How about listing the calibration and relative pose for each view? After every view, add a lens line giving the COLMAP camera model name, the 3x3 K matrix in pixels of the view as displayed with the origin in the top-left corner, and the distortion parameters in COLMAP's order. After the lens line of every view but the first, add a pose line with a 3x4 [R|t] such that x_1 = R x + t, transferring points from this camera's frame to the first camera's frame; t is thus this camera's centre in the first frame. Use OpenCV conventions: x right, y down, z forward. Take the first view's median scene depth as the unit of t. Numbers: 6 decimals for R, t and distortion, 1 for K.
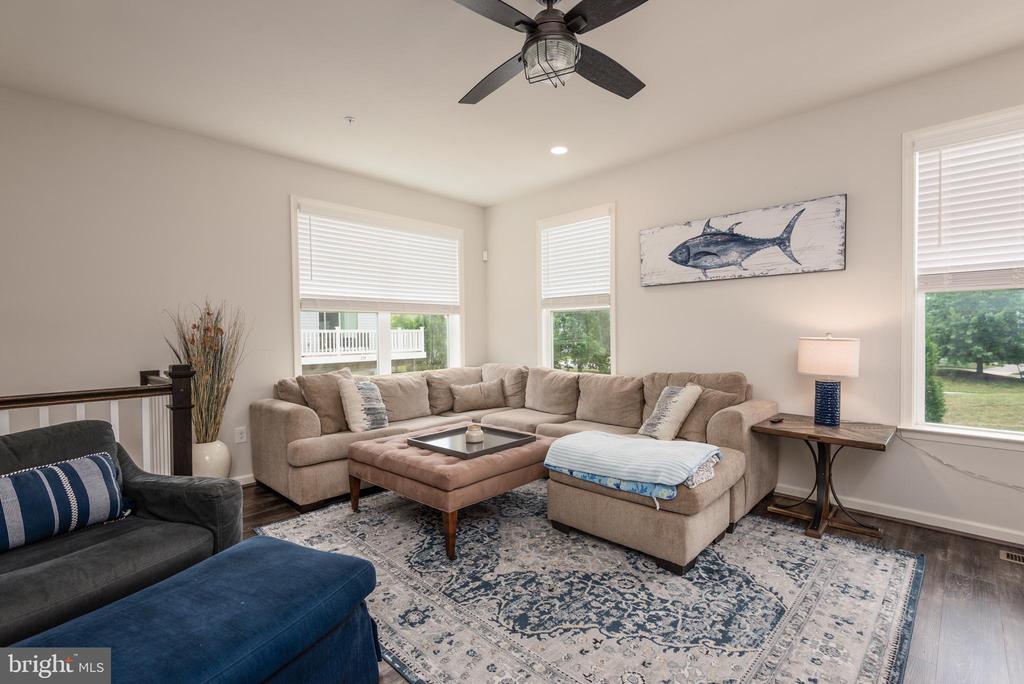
lens RADIAL K [[460.4, 0, 514.3], [0, 460.4, 341.3], [0, 0, 1]] dist [0.032587, -0.018467]
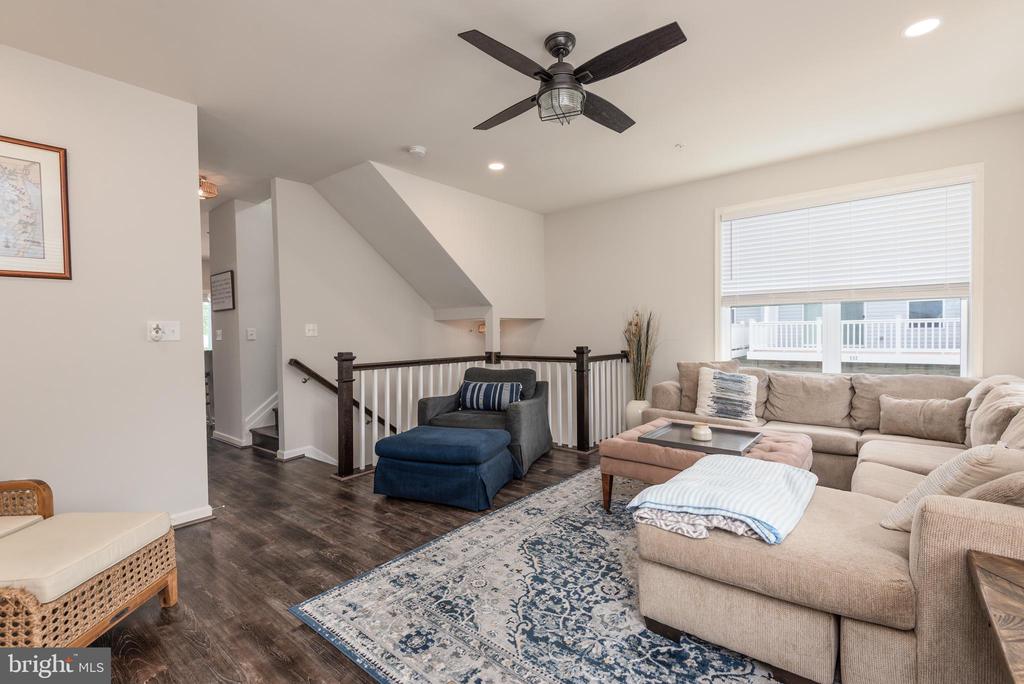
lens RADIAL K [[460.4, 0, 514.3], [0, 460.4, 341.3], [0, 0, 1]] dist [0.032587, -0.018467]
pose [[0.083144, 0.031331, -0.996045, 1.218346], [-0.005919, 0.999504, 0.030946, -0.026734], [0.996520, 0.003322, 0.083288, 0.744245]]
